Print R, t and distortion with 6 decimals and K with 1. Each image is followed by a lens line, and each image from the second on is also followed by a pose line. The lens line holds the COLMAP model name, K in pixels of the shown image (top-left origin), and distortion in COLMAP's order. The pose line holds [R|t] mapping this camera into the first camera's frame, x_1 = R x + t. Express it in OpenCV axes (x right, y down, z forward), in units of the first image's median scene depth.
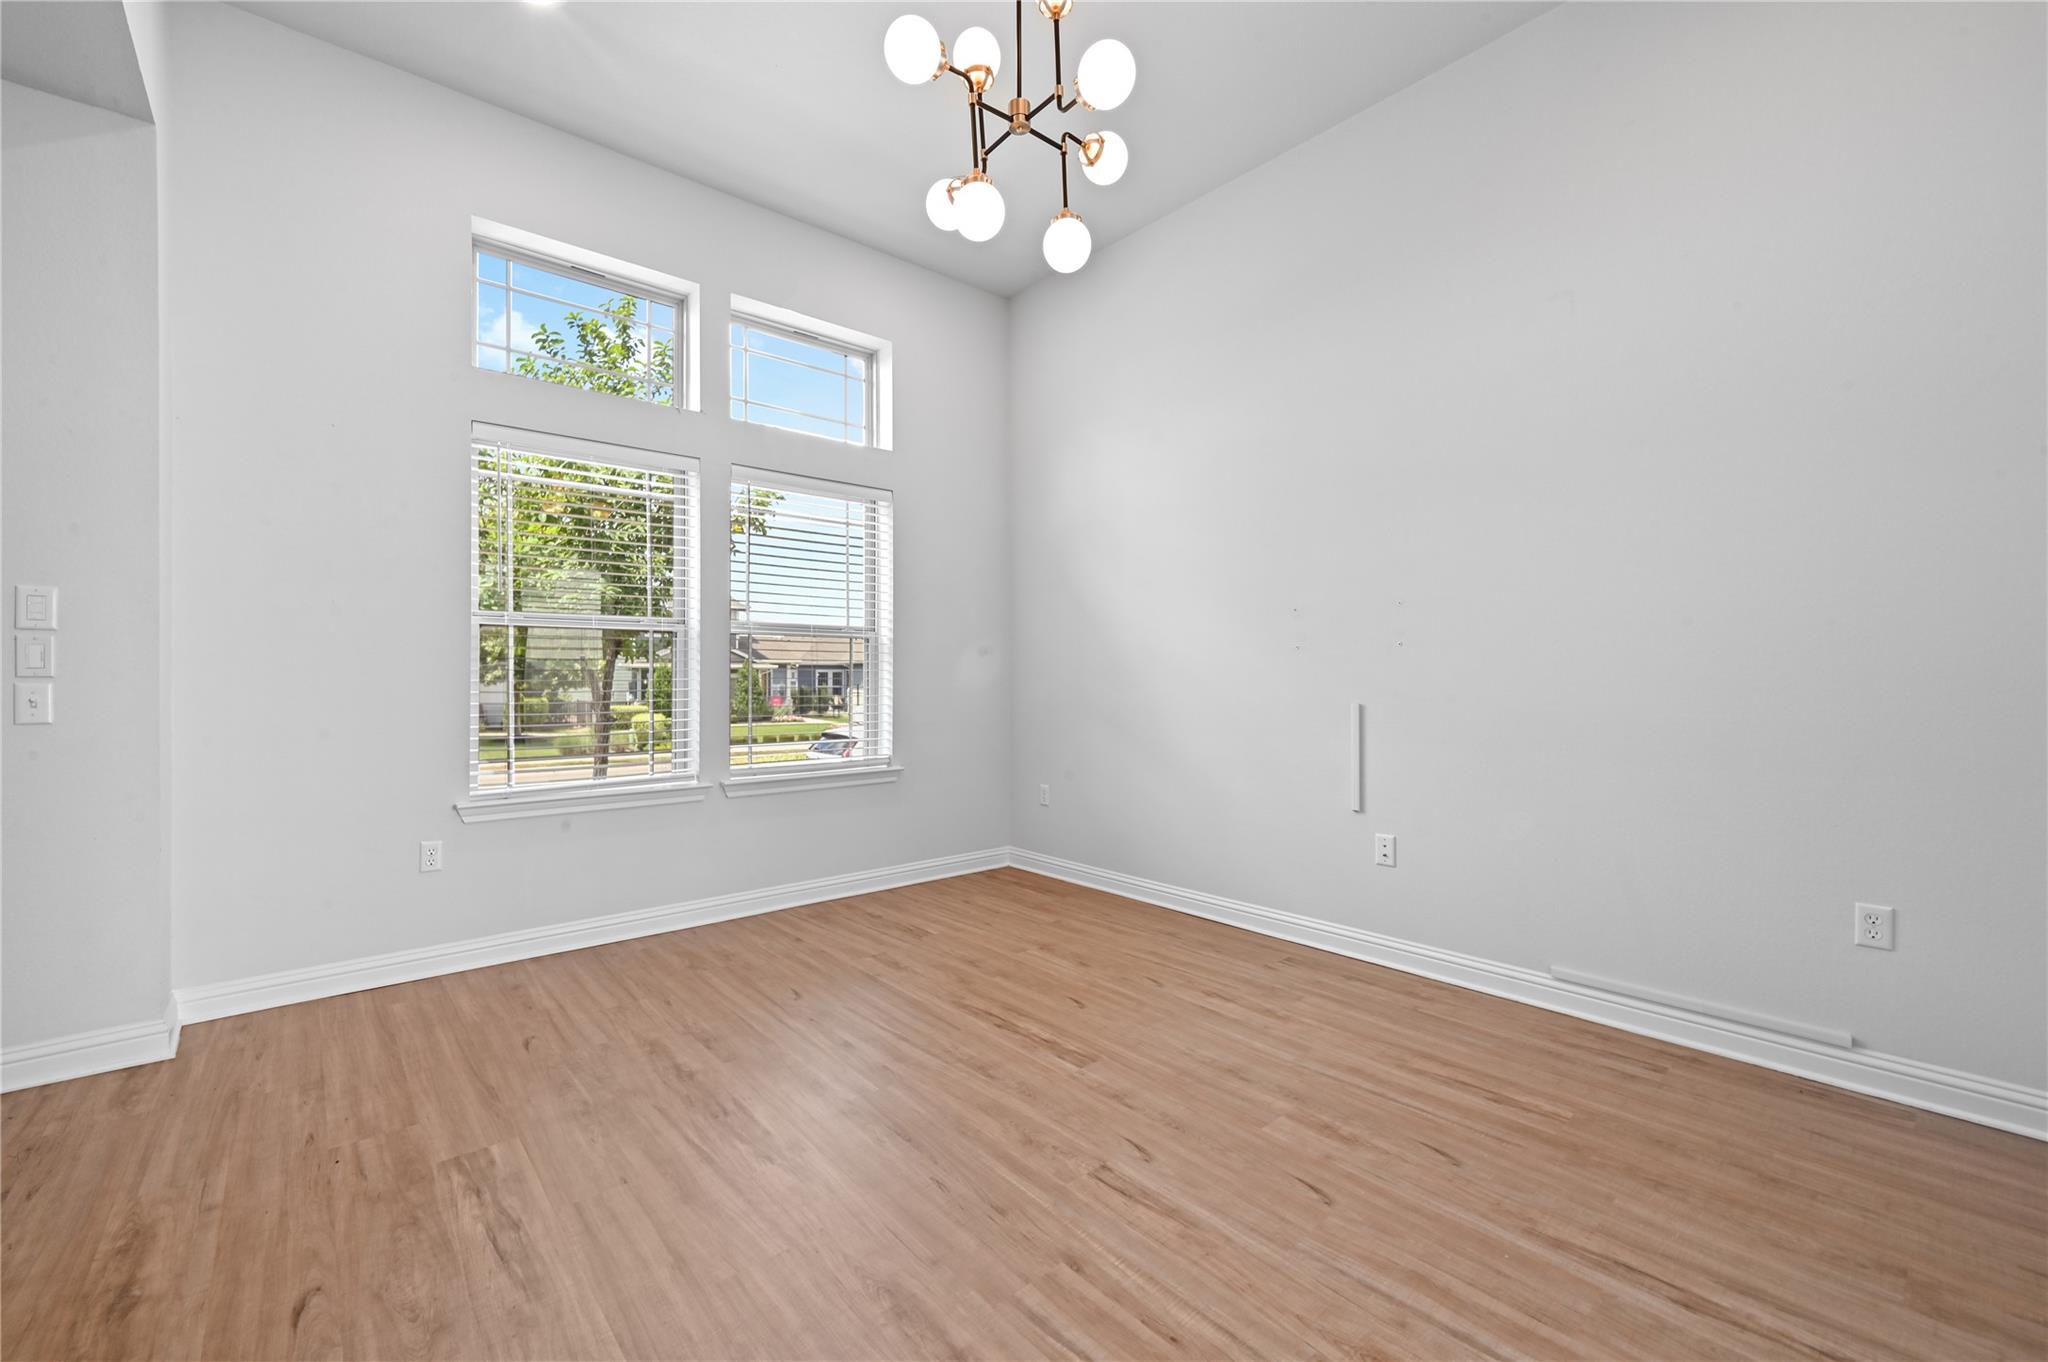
lens RADIAL K [[835.6, 0, 1001.2], [0, 835.6, 677.2], [0, 0, 1]] dist [-0.001196, -0.000192]
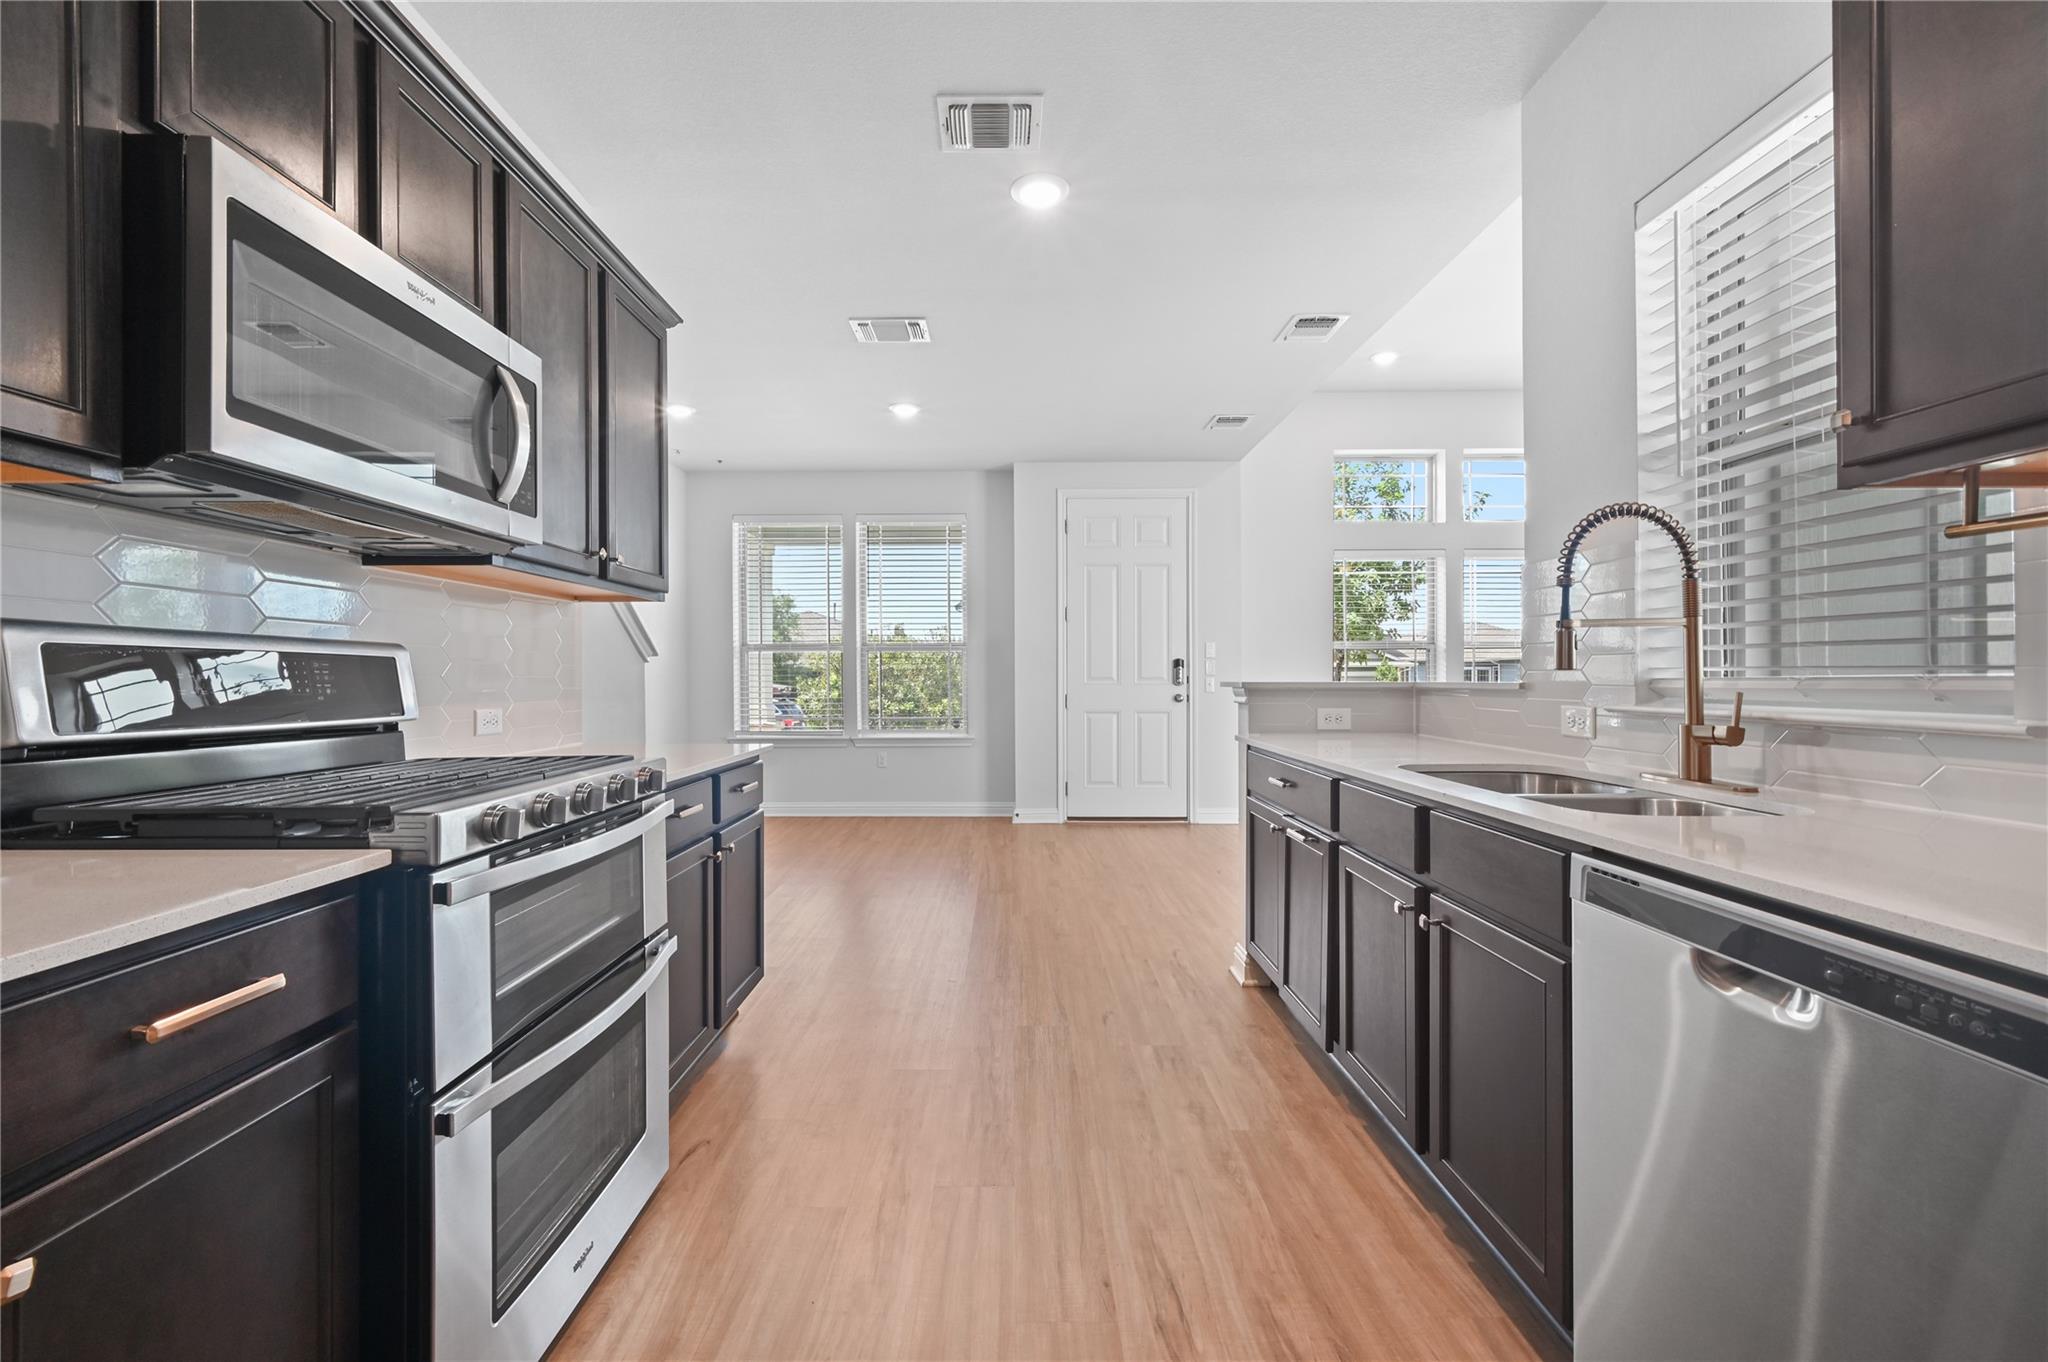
lens RADIAL K [[835.6, 0, 1001.2], [0, 835.6, 677.2], [0, 0, 1]] dist [-0.001196, -0.000192]
pose [[0.757423, -0.001285, -0.652924, 0.103077], [0.002955, 0.999995, 0.001461, -0.000639], [0.652918, -0.003036, 0.757422, -1.250244]]
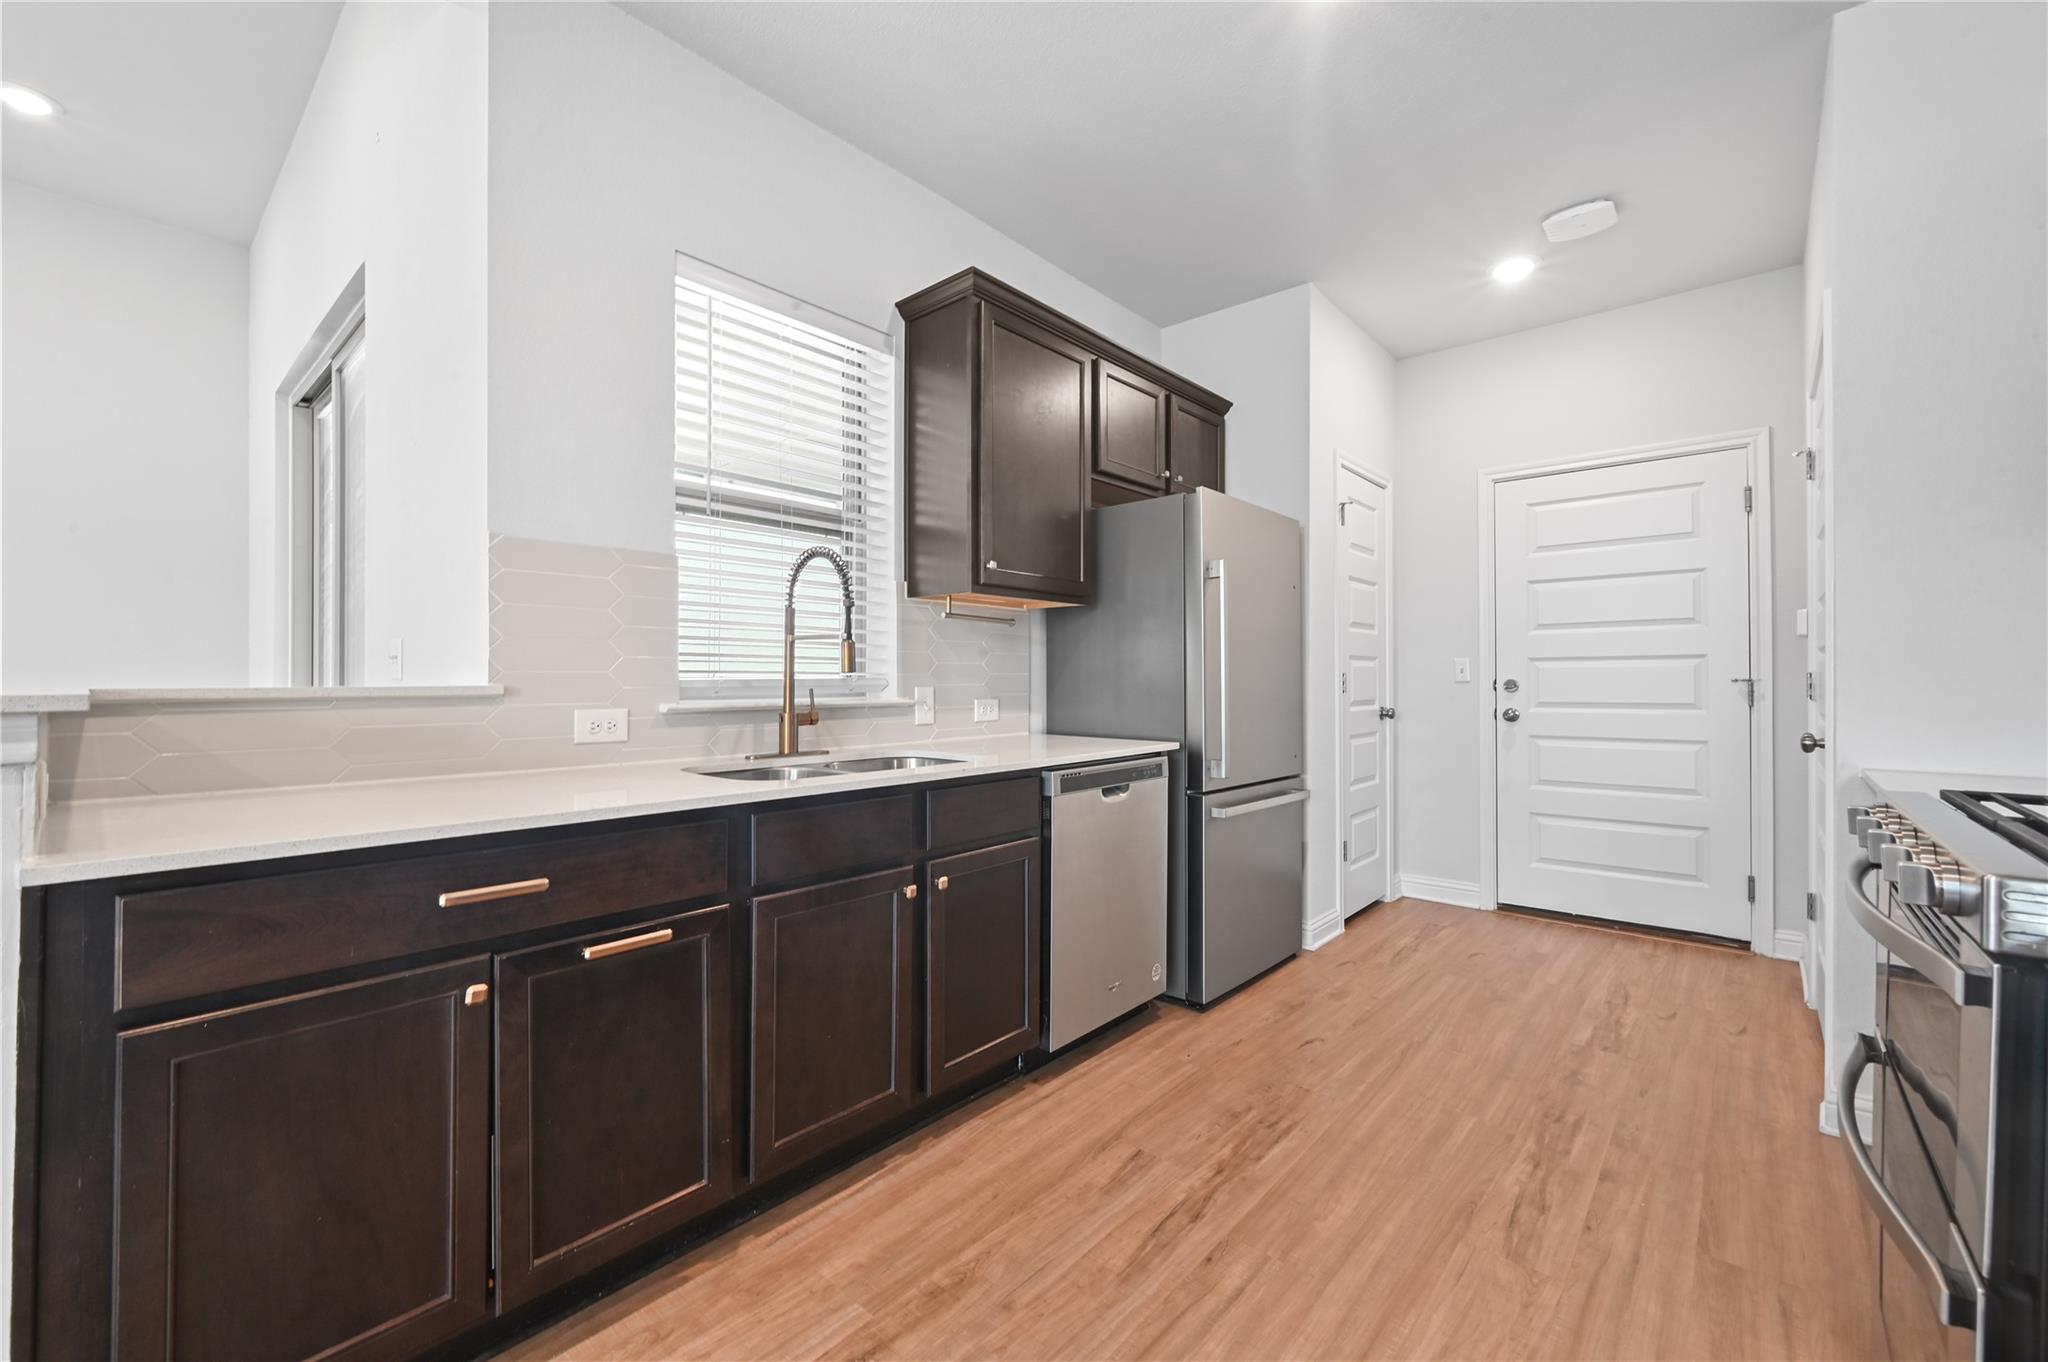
lens RADIAL K [[835.6, 0, 1001.2], [0, 835.6, 677.2], [0, 0, 1]] dist [-0.001196, -0.000192]
pose [[-0.136072, 0.002376, 0.990696, -0.742737], [-0.002791, 0.999992, -0.002782, 0.001721], [-0.990695, -0.003144, -0.136064, -0.578045]]
